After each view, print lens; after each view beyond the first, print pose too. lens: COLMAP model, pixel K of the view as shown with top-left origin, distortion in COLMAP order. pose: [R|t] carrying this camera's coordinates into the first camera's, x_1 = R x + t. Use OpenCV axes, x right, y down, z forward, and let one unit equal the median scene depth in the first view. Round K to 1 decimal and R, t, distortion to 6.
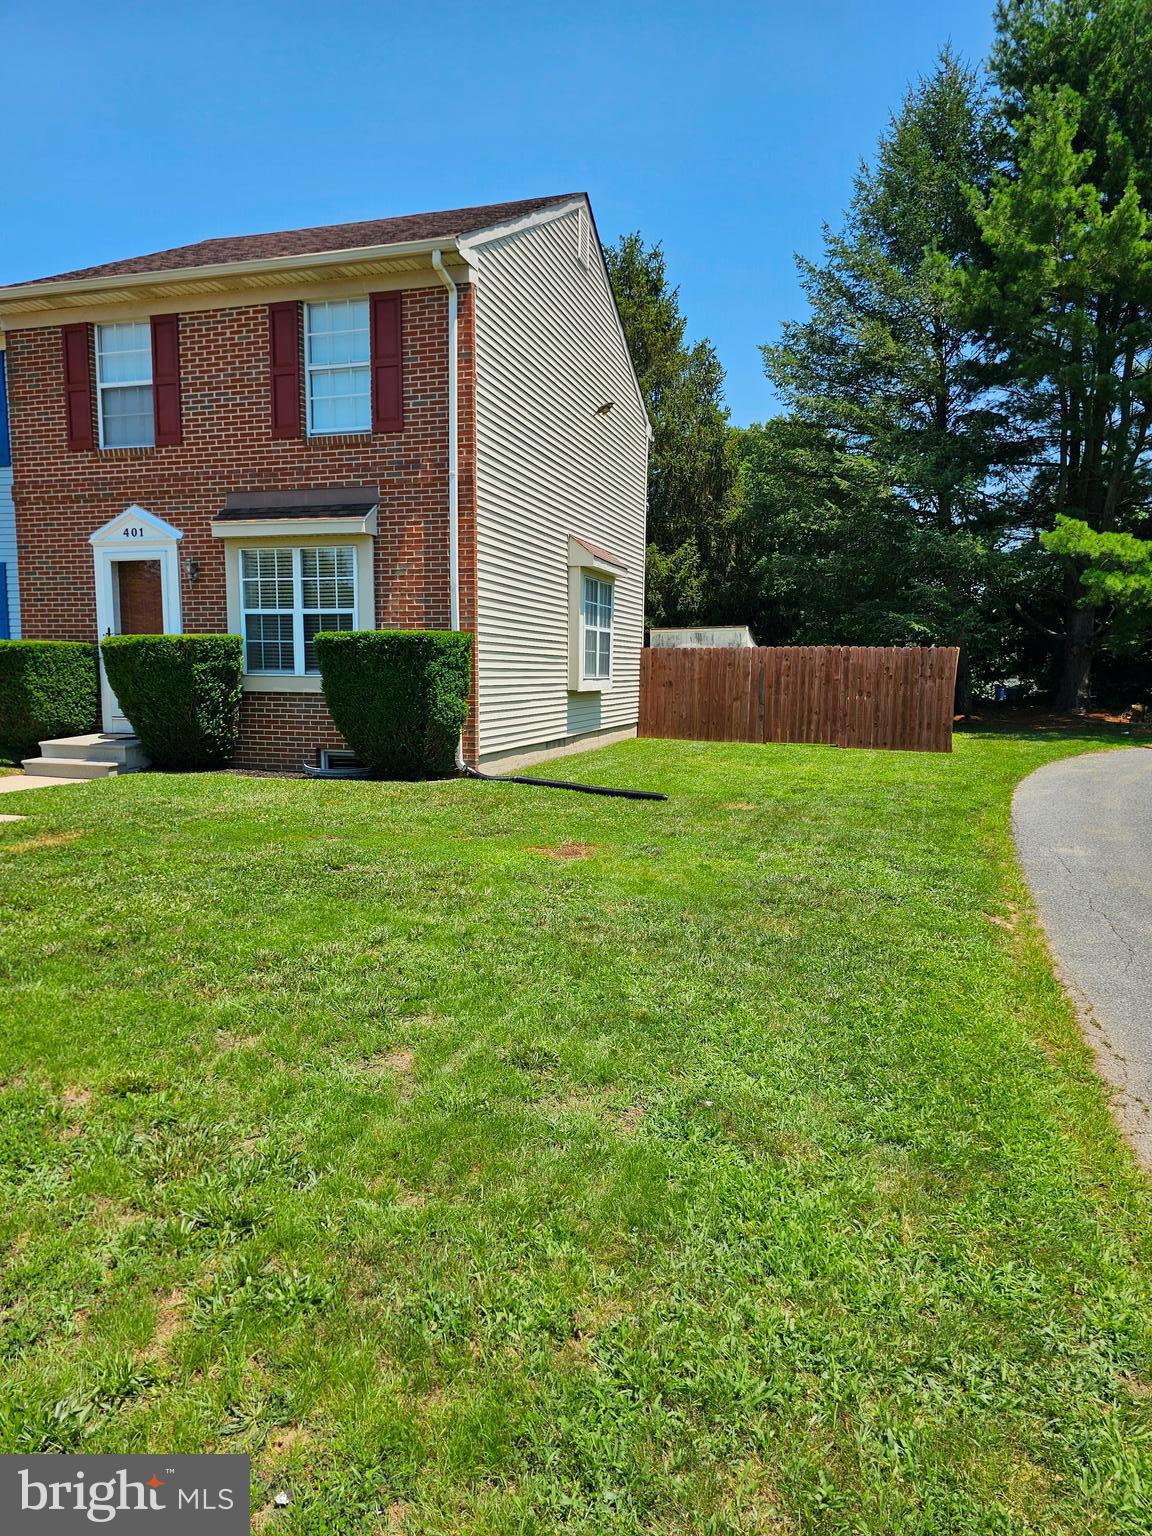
lens RADIAL K [[1028.1, 0, 576.0], [0, 1028.1, 768.0], [0, 0, 1]] dist [0.082263, -0.080063]
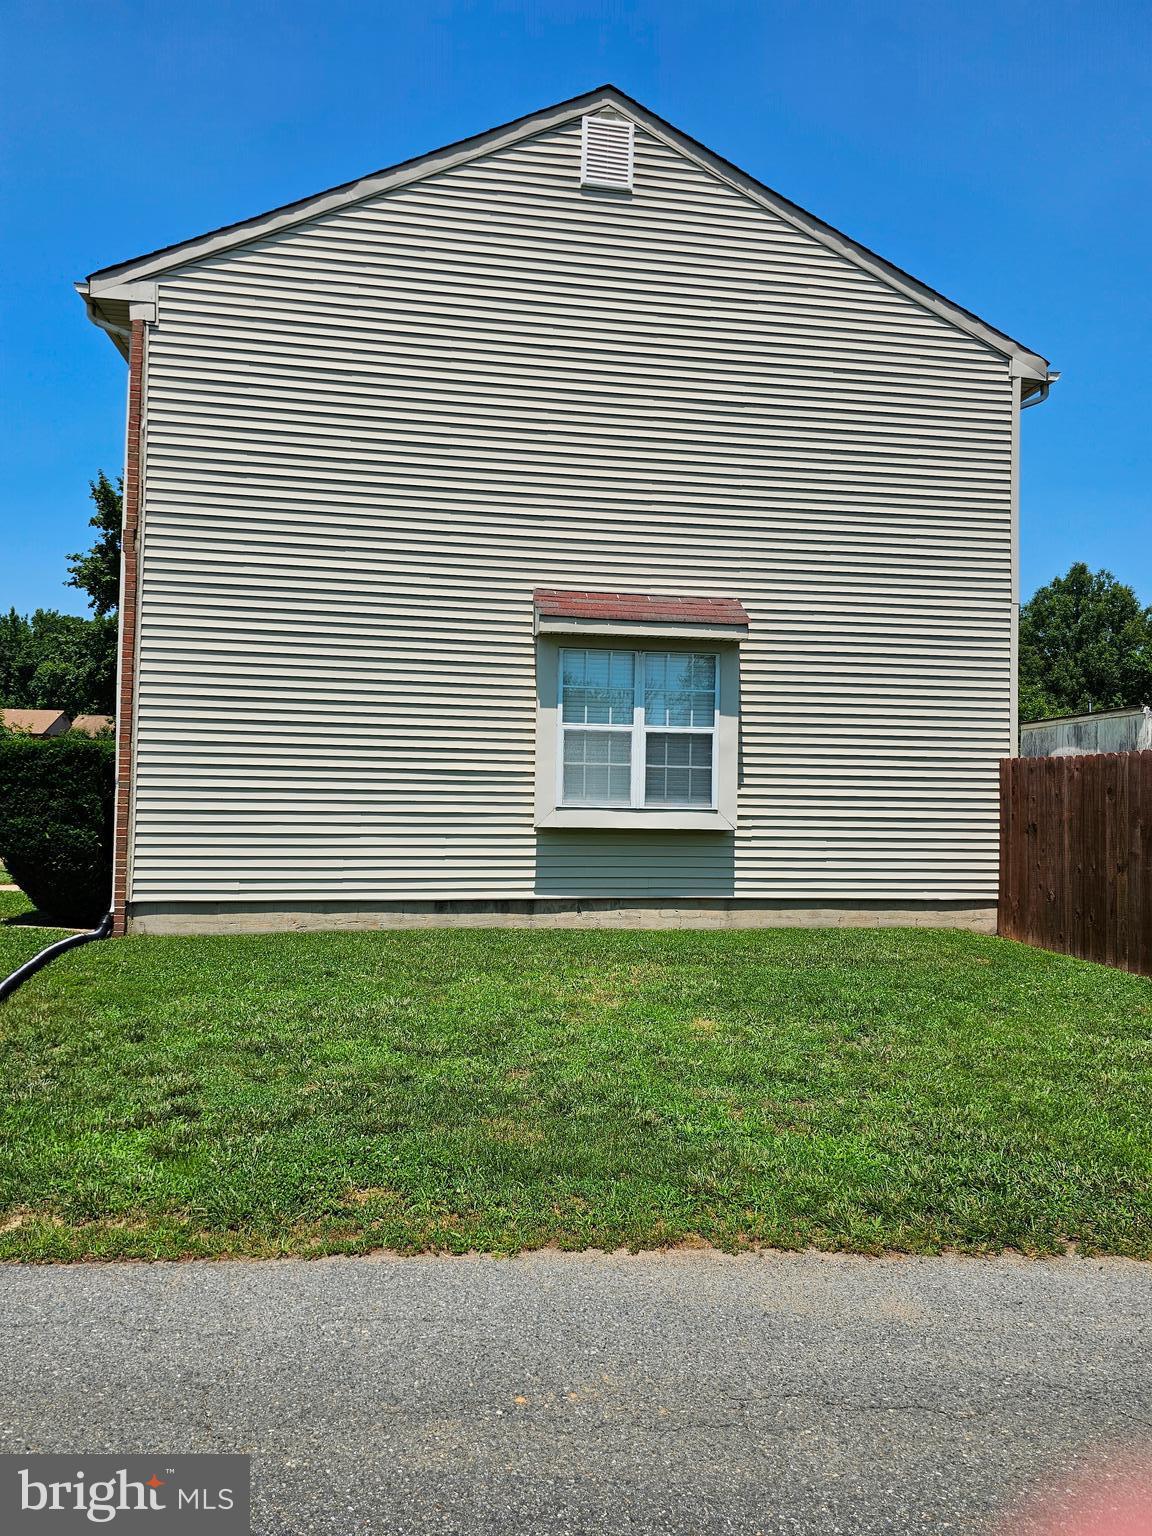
lens RADIAL K [[1028.1, 0, 576.0], [0, 1028.1, 768.0], [0, 0, 1]] dist [0.082263, -0.080063]
pose [[0.428533, -0.021622, -0.903267, 0.471902], [-0.100554, 0.992362, -0.071460, -0.054615], [0.897913, 0.121450, 0.423086, 0.600951]]
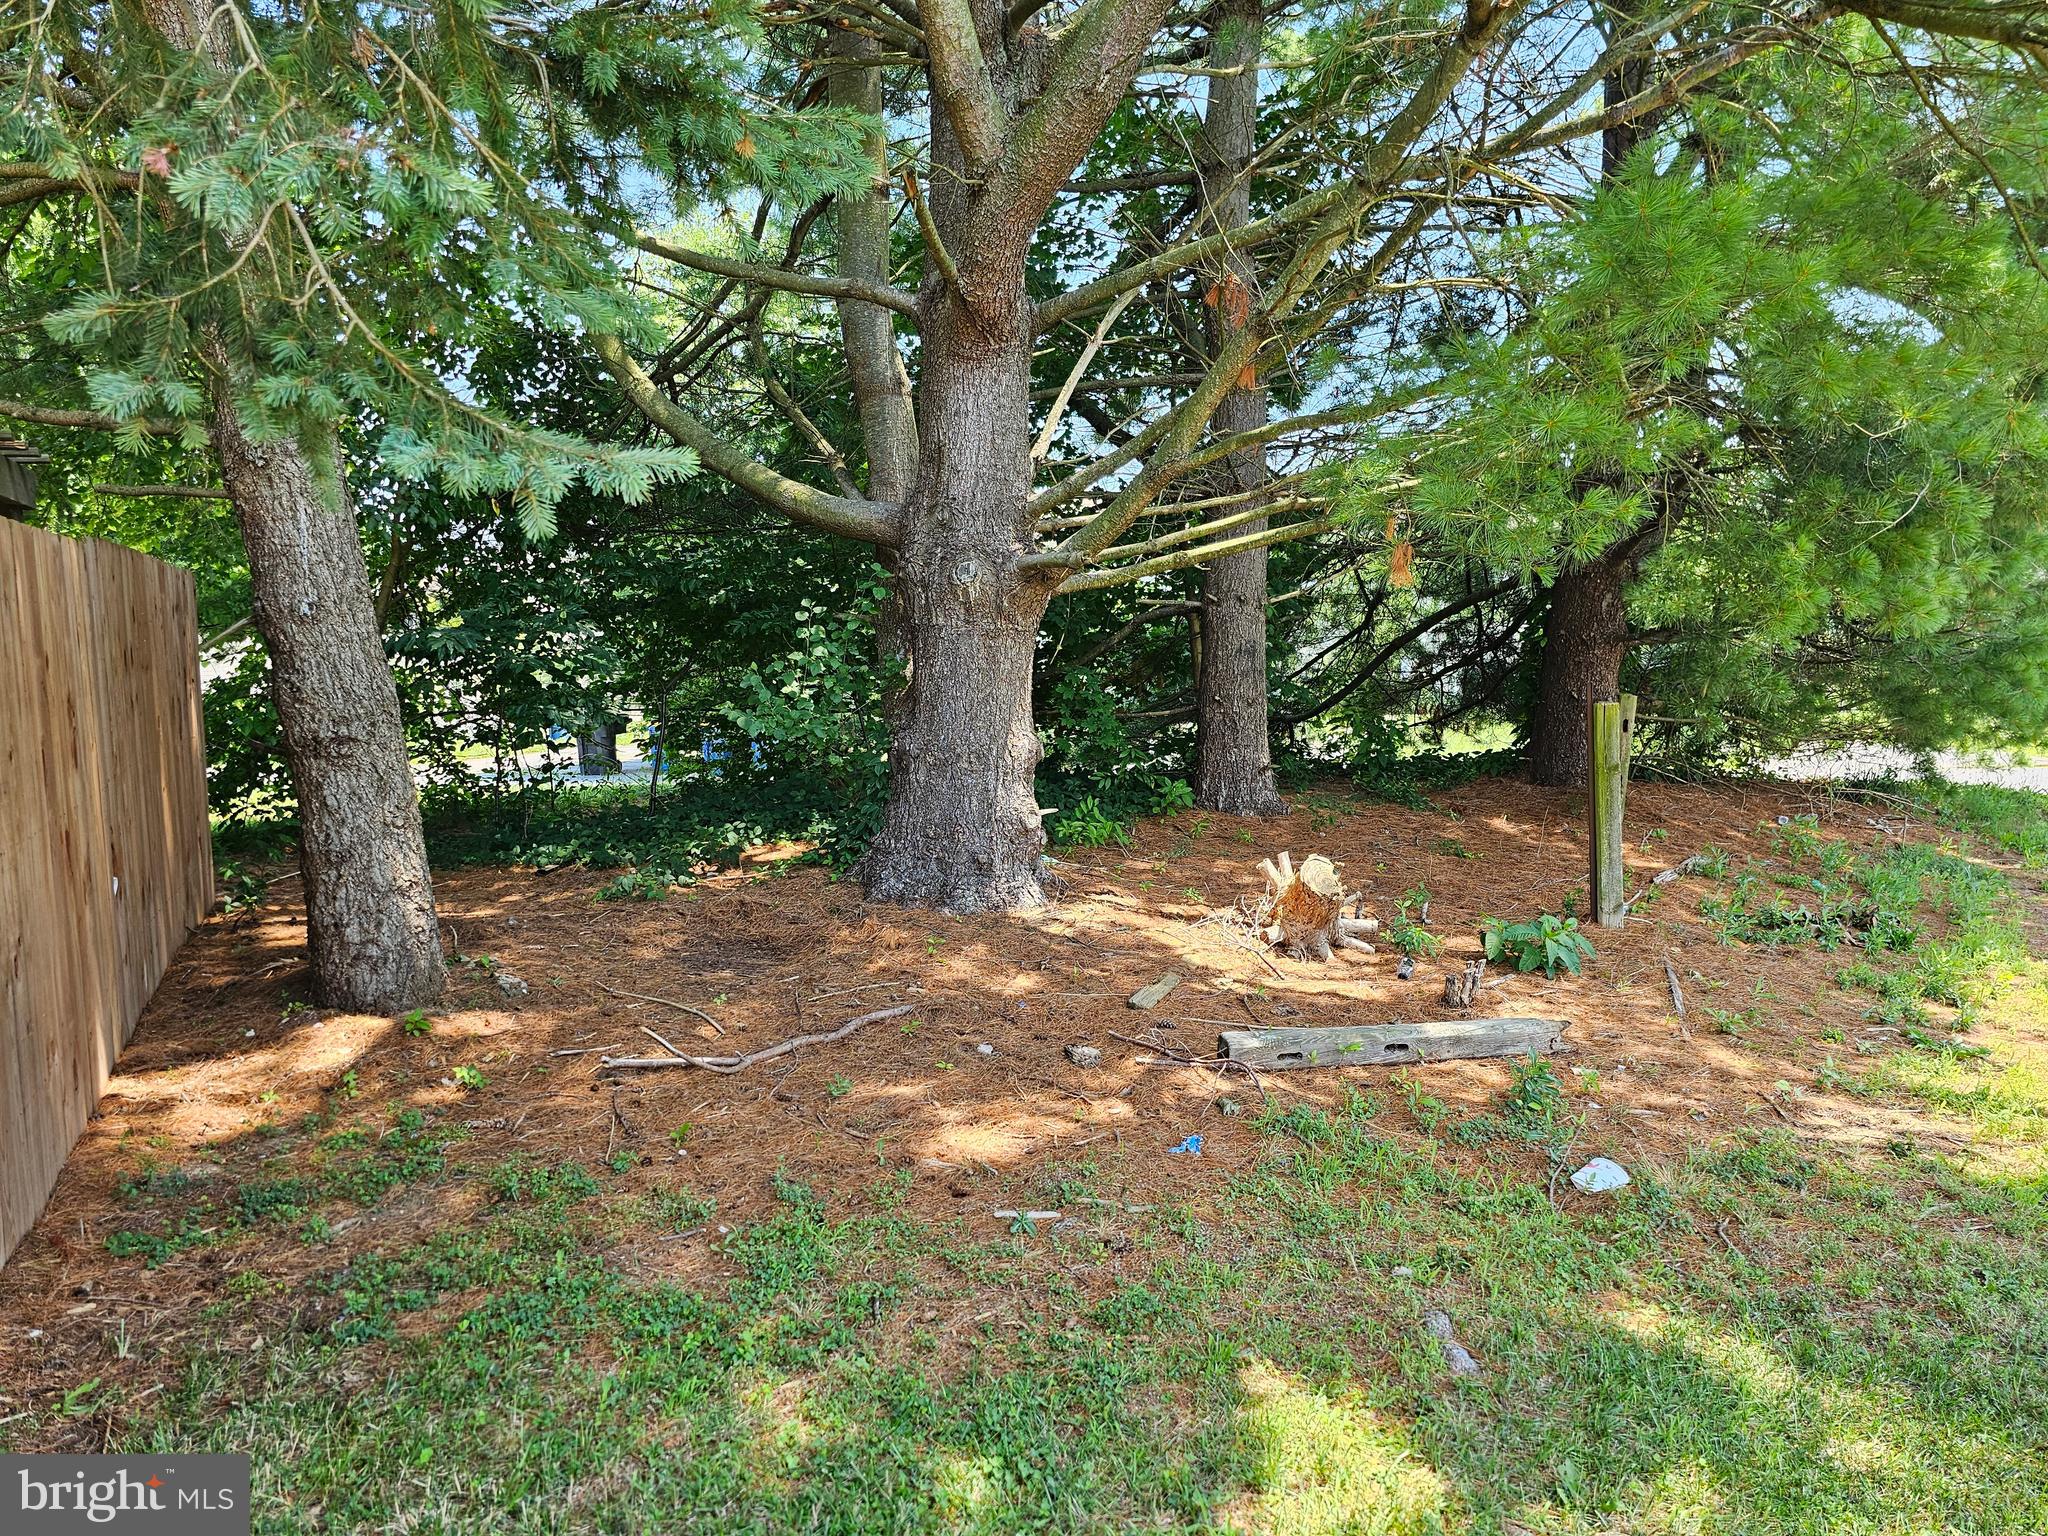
lens RADIAL K [[1360.5, 0, 1032.9], [0, 1360.5, 763.5], [0, 0, 1]] dist [0.053108, -0.041772]
pose [[0.747080, -0.059896, 0.662030, 0.455066], [0.078482, 0.996914, 0.001631, -0.113593], [-0.660085, 0.050739, 0.749476, 1.147795]]
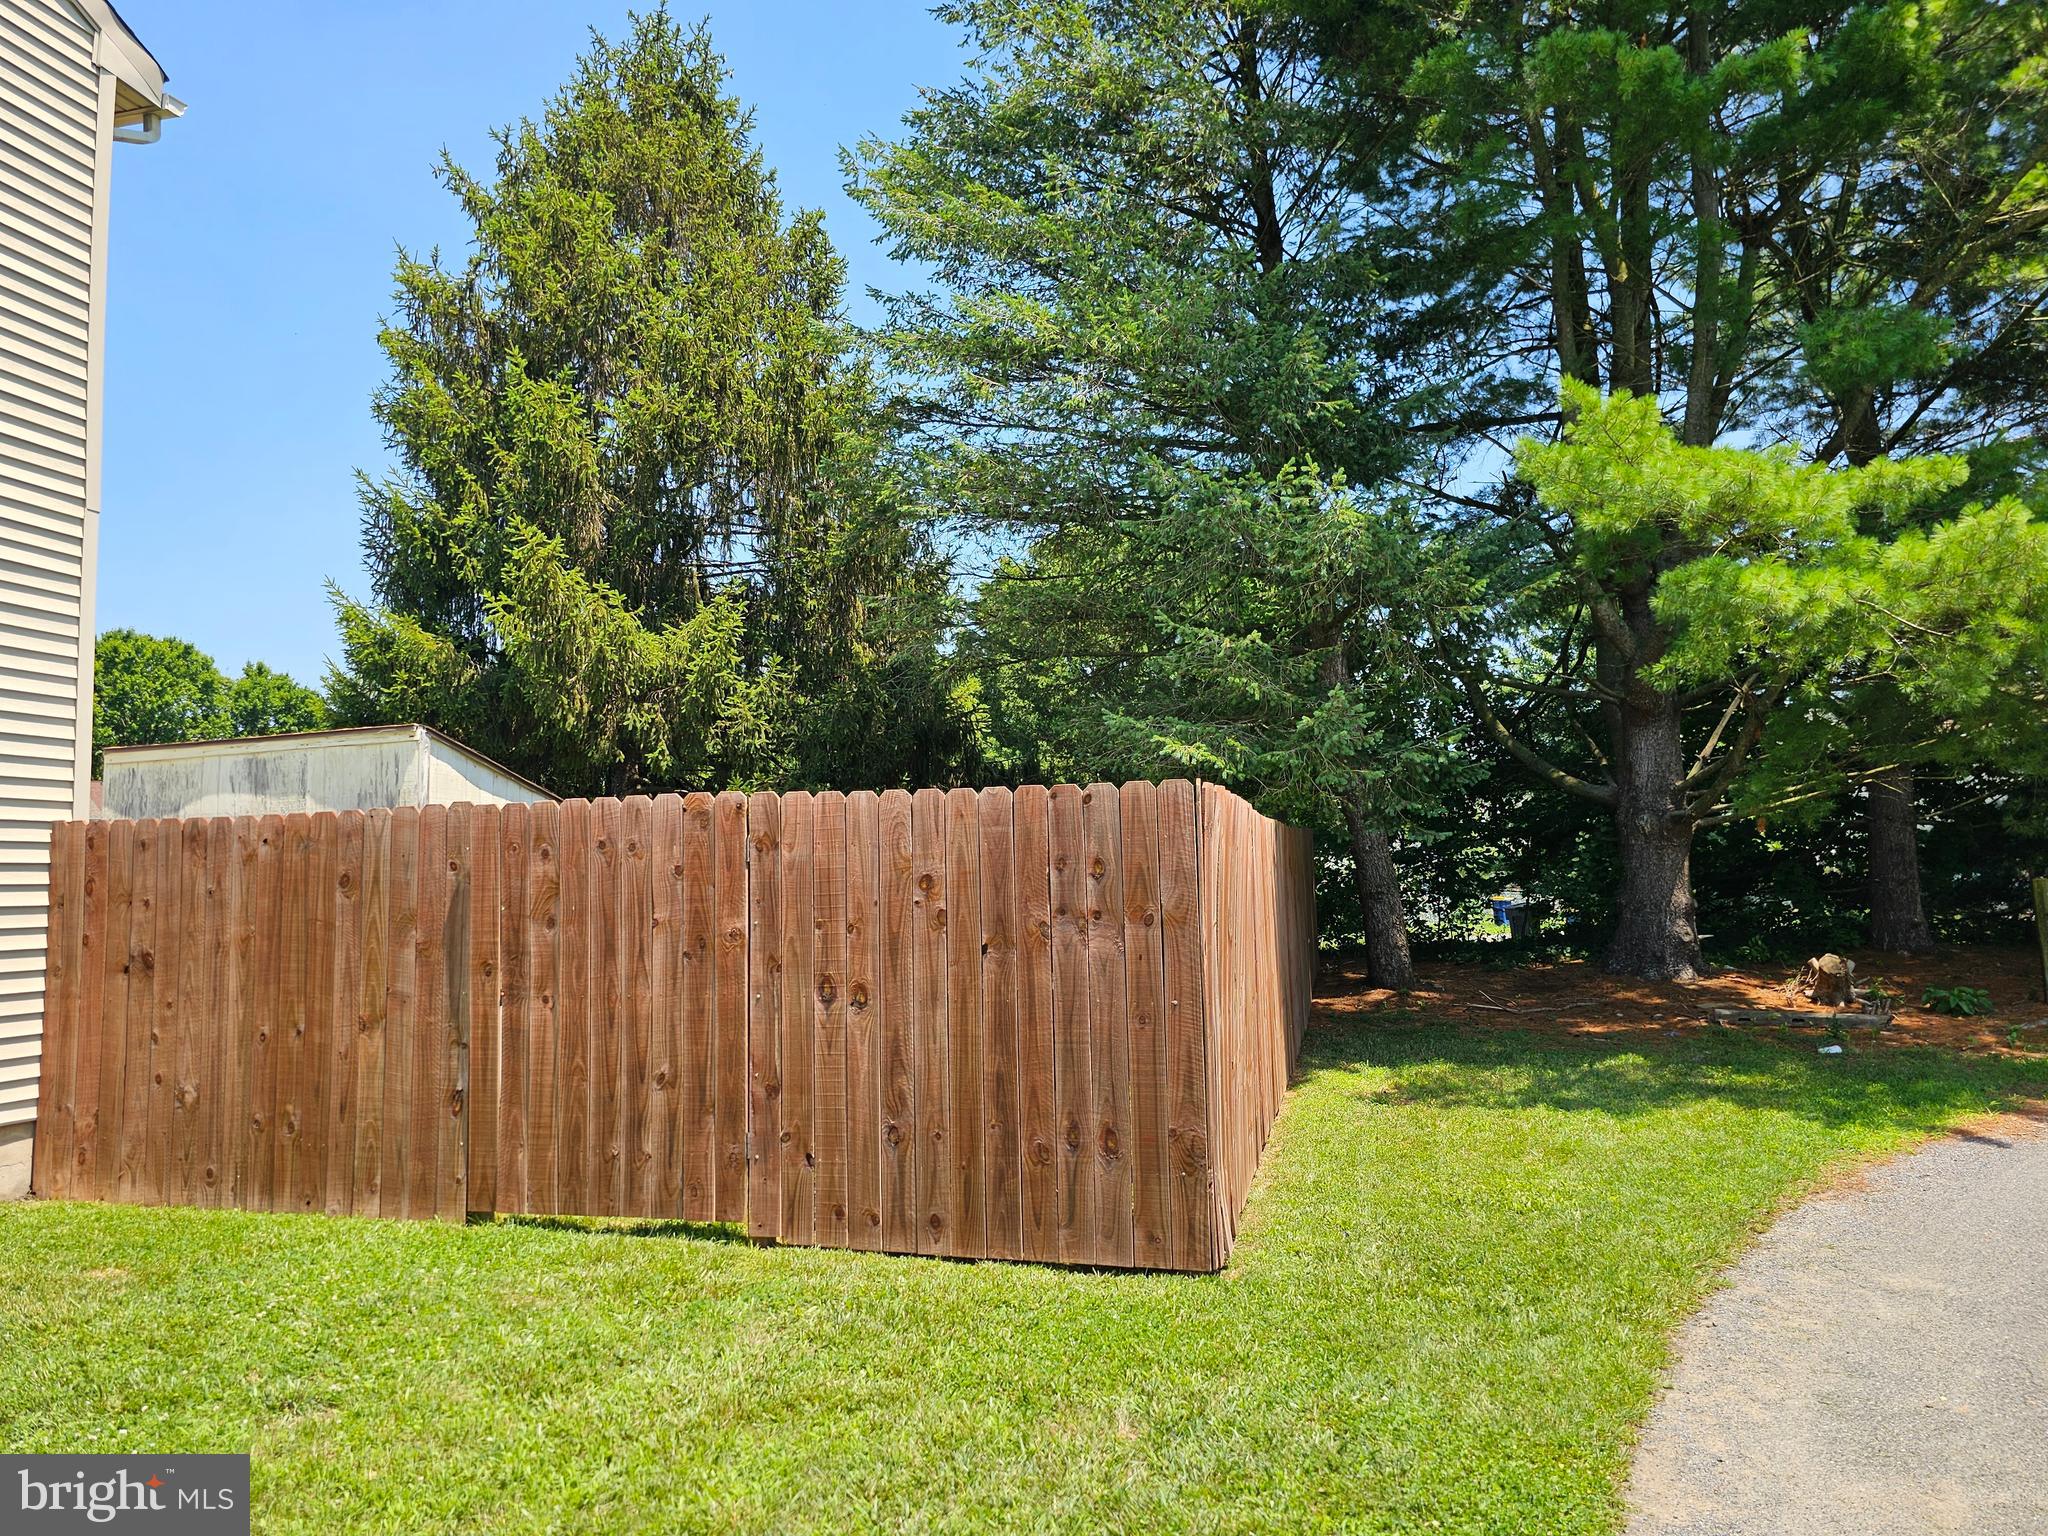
lens RADIAL K [[1394.2, 0, 1016.5], [0, 1394.2, 770.2], [0, 0, 1]] dist [0.006350, -0.000810]
pose [[0.998637, -0.023926, 0.046380, 0.297697], [0.031876, 0.983315, -0.179099, -0.062843], [-0.041321, 0.180333, 0.982737, 0.673609]]
